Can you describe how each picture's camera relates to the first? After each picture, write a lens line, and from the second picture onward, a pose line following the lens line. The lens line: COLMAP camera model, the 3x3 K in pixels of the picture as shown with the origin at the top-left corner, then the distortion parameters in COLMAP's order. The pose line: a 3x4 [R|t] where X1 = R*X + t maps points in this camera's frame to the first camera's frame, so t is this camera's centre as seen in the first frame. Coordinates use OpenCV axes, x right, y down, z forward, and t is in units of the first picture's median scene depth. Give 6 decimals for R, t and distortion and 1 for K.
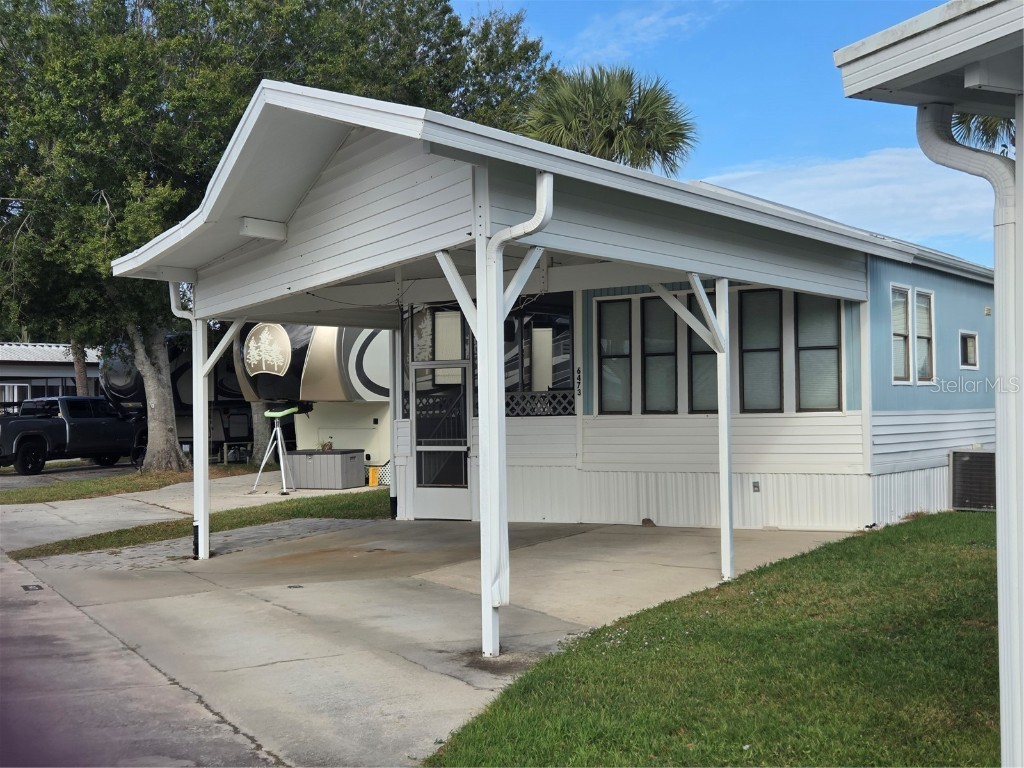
lens RADIAL K [[1422.1, 0, 479.8], [0, 1422.1, 398.0], [0, 0, 1]] dist [0.097639, 0.003916]
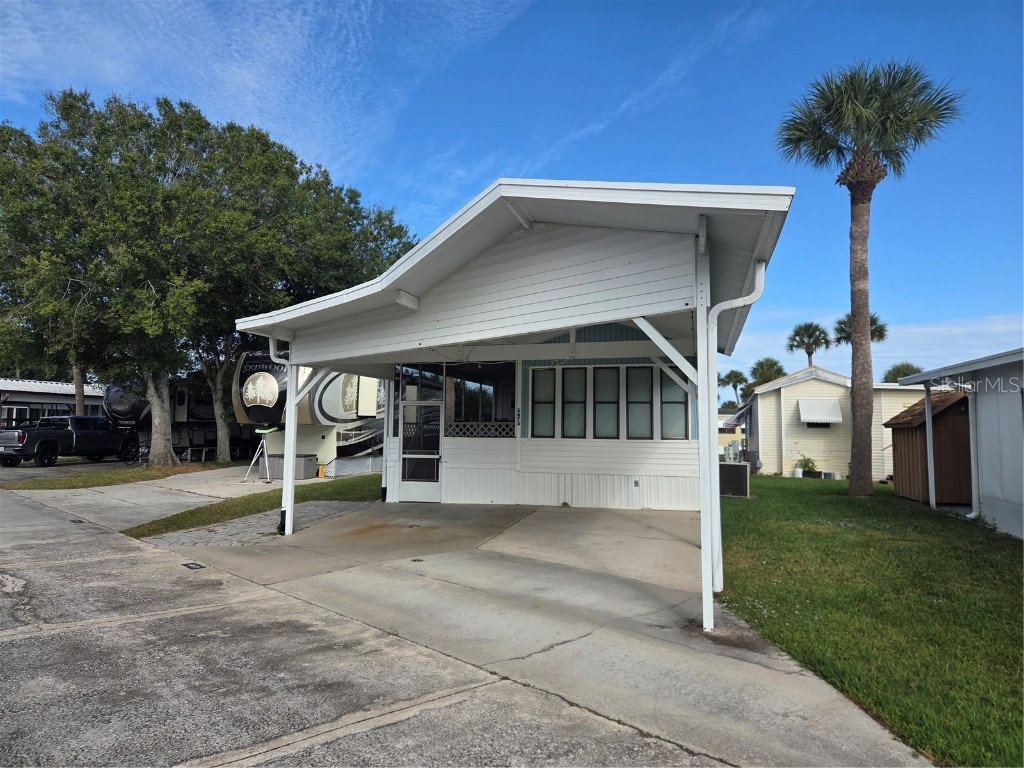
lens RADIAL K [[698.5, 0, 512.0], [0, 698.5, 384.0], [0, 0, 1]] dist [0.075759, -0.067684]
pose [[0.940638, 0.049964, 0.335714, -0.194675], [-0.029156, 0.997344, -0.066741, 0.004026], [-0.338157, 0.052991, 0.939597, 0.227200]]
